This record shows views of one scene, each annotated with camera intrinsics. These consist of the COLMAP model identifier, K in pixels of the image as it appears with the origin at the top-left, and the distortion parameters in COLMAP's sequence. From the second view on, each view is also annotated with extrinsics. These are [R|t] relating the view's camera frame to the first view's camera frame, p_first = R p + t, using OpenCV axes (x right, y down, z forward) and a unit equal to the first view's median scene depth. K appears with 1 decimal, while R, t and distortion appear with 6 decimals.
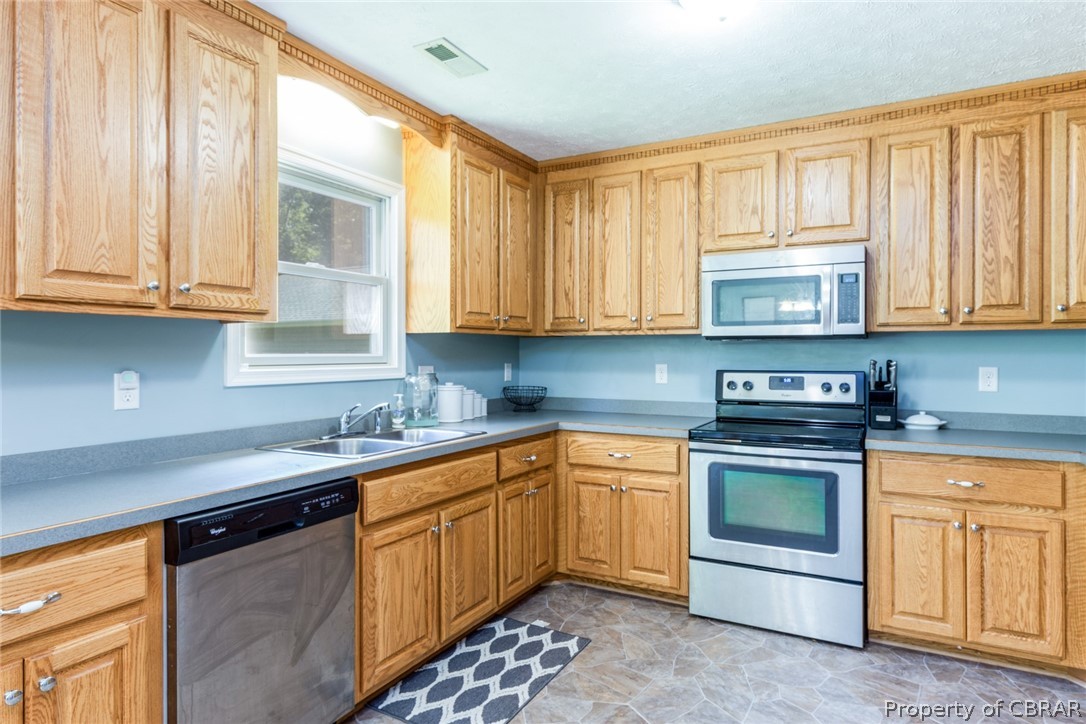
lens RADIAL K [[617.7, 0, 543.0], [0, 617.7, 362.0], [0, 0, 1]] dist [-0.000159, 0.000621]
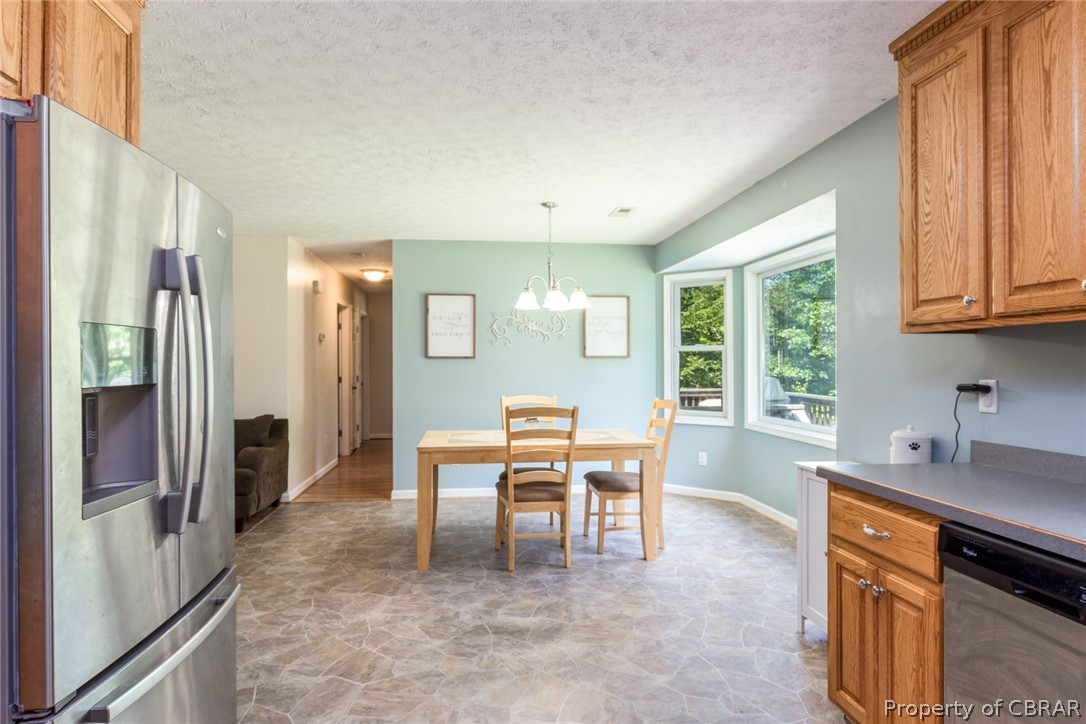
lens RADIAL K [[617.7, 0, 543.0], [0, 617.7, 362.0], [0, 0, 1]] dist [-0.000159, 0.000621]
pose [[-0.806461, 0.007912, -0.591235, 0.532662], [0.002723, 0.999950, 0.009666, -0.026302], [0.591281, 0.006185, -0.806442, 1.326248]]
